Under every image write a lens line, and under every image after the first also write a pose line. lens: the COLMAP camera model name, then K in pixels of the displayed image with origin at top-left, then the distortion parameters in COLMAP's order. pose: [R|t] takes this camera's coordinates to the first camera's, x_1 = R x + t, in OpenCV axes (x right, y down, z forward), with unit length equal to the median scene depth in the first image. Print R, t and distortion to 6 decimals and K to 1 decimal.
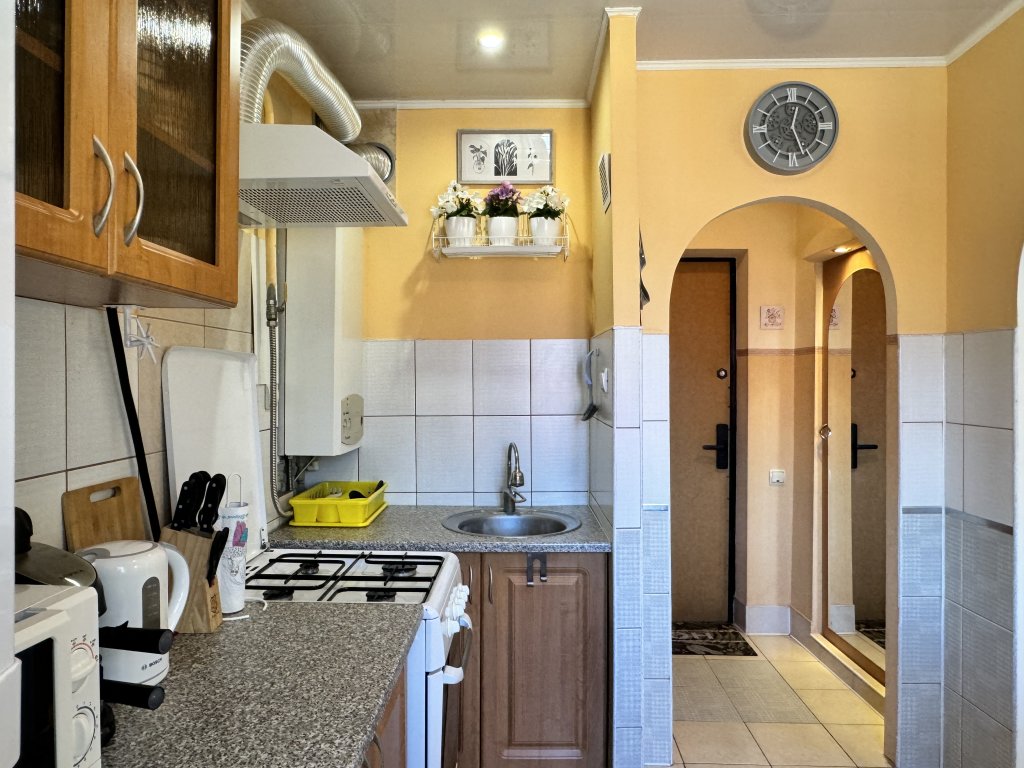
lens RADIAL K [[674.8, 0, 506.6], [0, 674.8, 386.0], [0, 0, 1]] dist [0.000394, -0.001629]
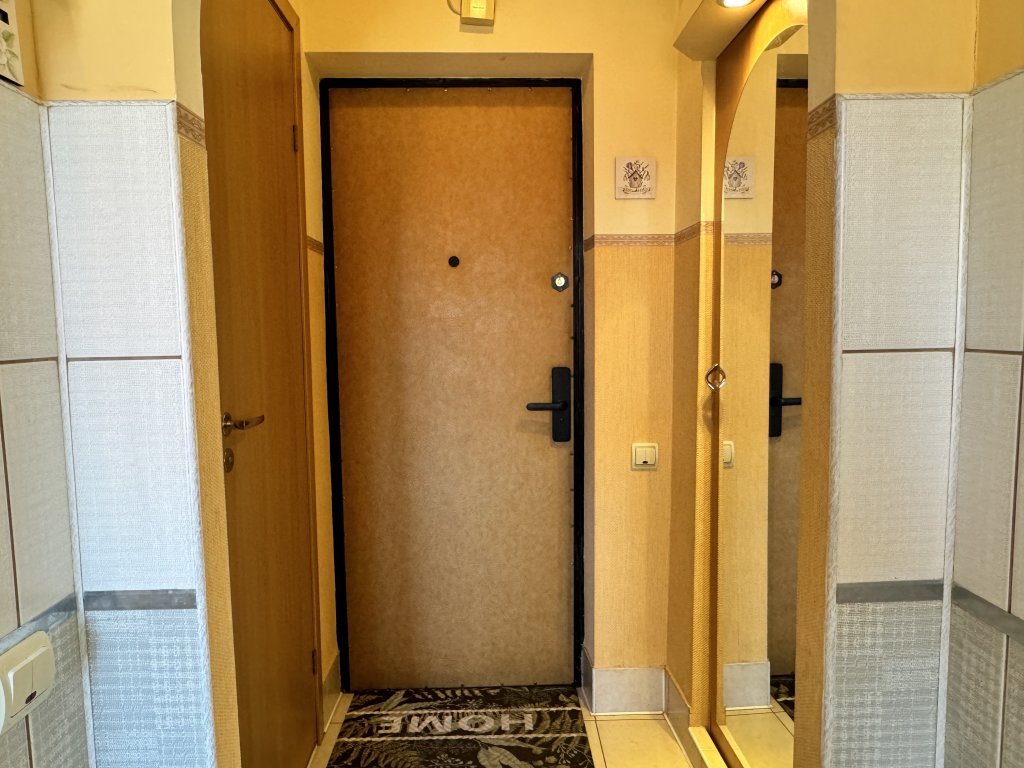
lens RADIAL K [[674.8, 0, 507.3], [0, 674.8, 386.1], [0, 0, 1]] dist [0.000394, -0.001629]
pose [[0.998840, -0.015796, 0.045491, 0.347873], [0.012234, 0.996914, 0.077536, 0.037191], [-0.046576, -0.076890, 0.995951, 0.577407]]
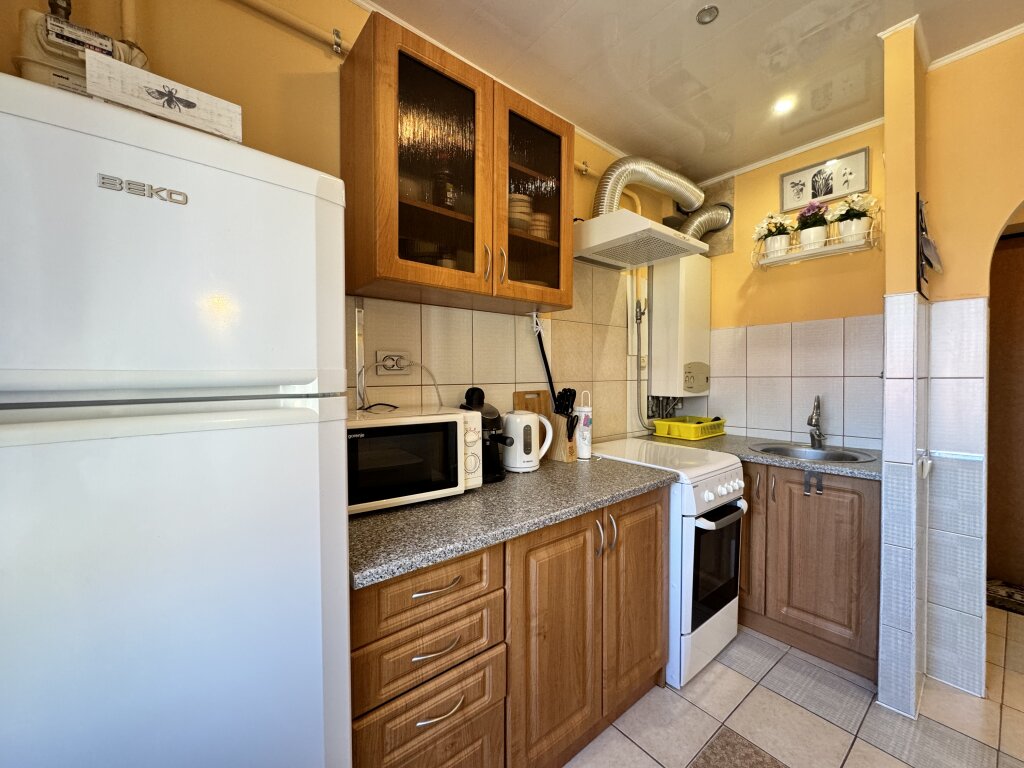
lens RADIAL K [[407.4, 0, 510.7], [0, 407.4, 383.8], [0, 0, 1]] dist [-0.002882, 0.000198]
pose [[0.654214, 0.013733, -0.756185, 0.209307], [-0.003773, 0.999882, 0.014895, 0.048406], [0.756300, -0.006891, 0.654189, 0.008951]]
